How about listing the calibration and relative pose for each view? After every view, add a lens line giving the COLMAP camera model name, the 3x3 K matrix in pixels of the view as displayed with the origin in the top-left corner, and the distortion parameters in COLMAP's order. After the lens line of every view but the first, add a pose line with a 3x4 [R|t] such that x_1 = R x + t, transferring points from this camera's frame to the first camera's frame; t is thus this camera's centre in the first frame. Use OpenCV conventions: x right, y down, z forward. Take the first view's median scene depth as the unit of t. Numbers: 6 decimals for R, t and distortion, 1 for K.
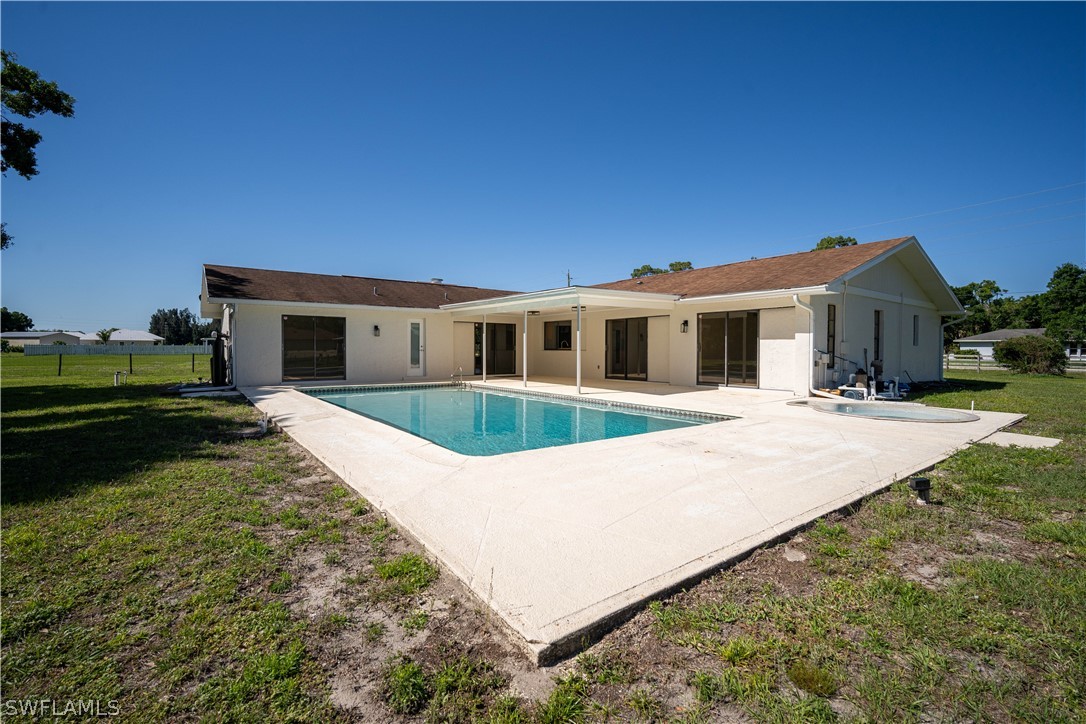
lens RADIAL K [[506.5, 0, 540.8], [0, 506.5, 359.7], [0, 0, 1]] dist [0.004264, 0.000192]
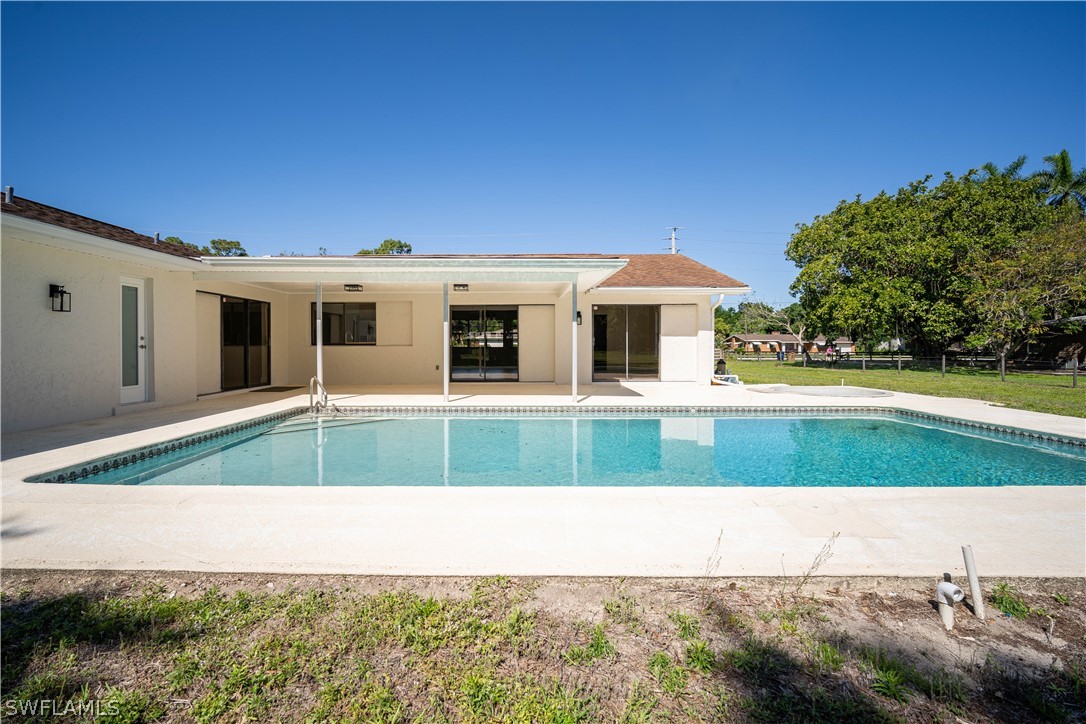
lens RADIAL K [[506.5, 0, 536.4], [0, 506.5, 356.1], [0, 0, 1]] dist [0.004264, 0.000192]
pose [[0.590589, -0.019803, 0.806730, -0.451546], [0.019995, 0.999751, 0.009904, -0.007946], [-0.806725, 0.010281, 0.590838, 0.488585]]
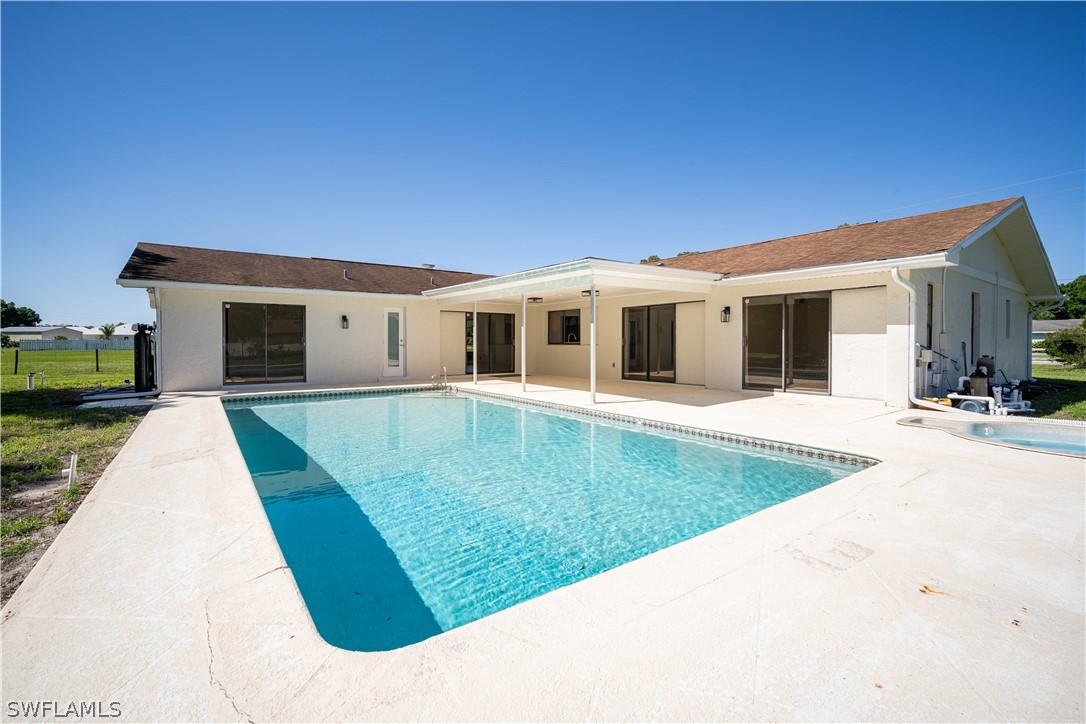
lens RADIAL K [[480.5, 0, 545.3], [0, 480.5, 347.0], [0, 0, 1]] dist [-0.028665, -0.000181]
pose [[0.999992, -0.003250, -0.002429, 0.004642], [0.003226, 0.999946, -0.009872, -0.007883], [0.002461, 0.009864, 0.999948, 0.237345]]
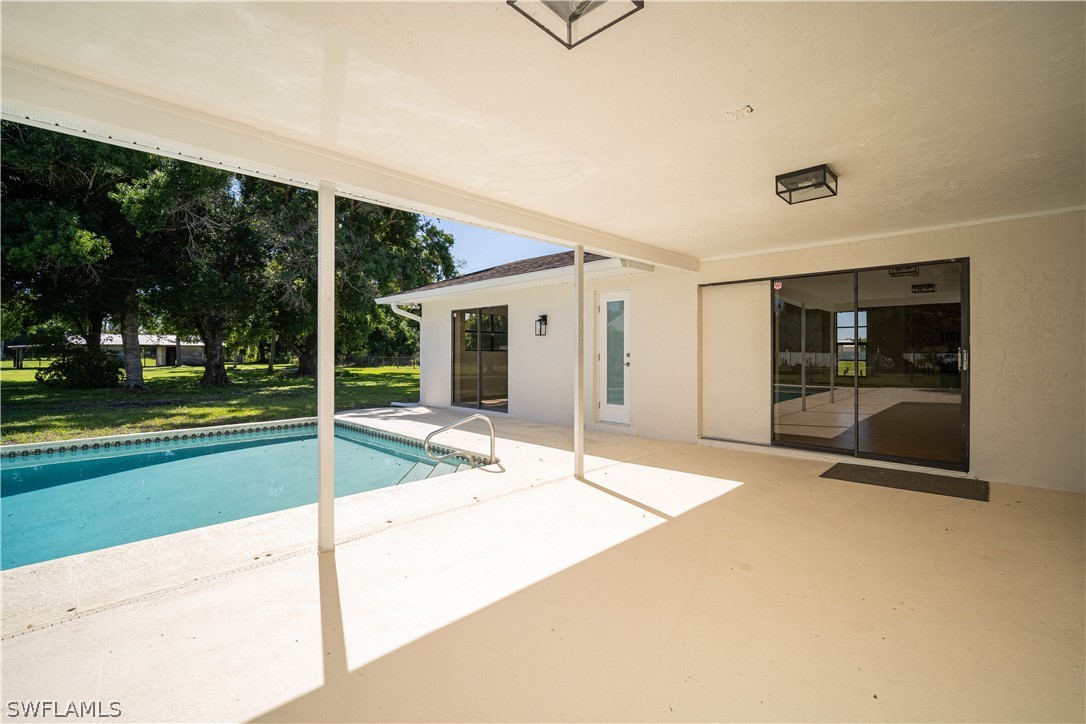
lens RADIAL K [[506.5, 0, 545.7], [0, 506.5, 357.7], [0, 0, 1]] dist [0.004264, 0.000192]
pose [[0.160471, 0.002098, -0.987038, 0.197726], [-0.020278, 0.999794, -0.001171, -0.024632], [0.986832, 0.020203, 0.160481, 0.978421]]
